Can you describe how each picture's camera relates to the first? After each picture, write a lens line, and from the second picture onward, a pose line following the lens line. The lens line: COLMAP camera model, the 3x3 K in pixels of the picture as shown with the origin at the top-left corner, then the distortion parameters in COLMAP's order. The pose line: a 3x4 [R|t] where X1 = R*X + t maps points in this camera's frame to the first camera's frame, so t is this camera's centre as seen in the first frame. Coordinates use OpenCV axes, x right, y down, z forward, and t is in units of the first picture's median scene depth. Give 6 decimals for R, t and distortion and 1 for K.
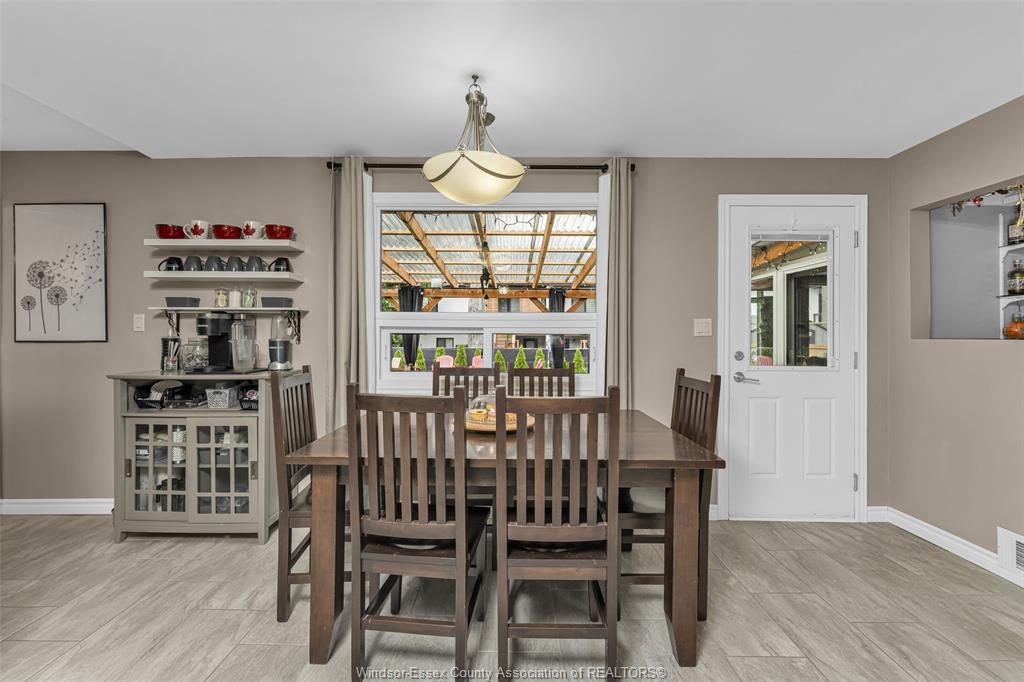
lens RADIAL K [[409.2, 0, 512.0], [0, 409.2, 341.0], [0, 0, 1]] dist [0.000867, 0.000026]
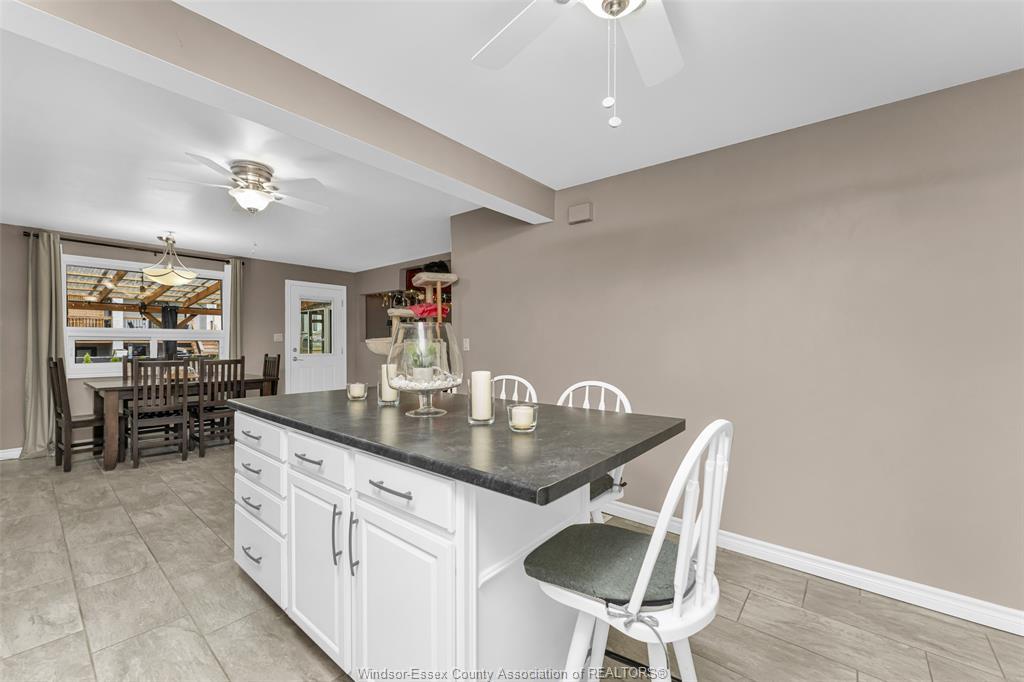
lens RADIAL K [[409.2, 0, 512.0], [0, 409.2, 341.0], [0, 0, 1]] dist [0.000867, 0.000026]
pose [[0.612634, 0.001441, 0.790365, -0.542443], [0.009798, 0.999908, -0.009418, 0.019979], [-0.790306, 0.013514, 0.612564, -1.440358]]
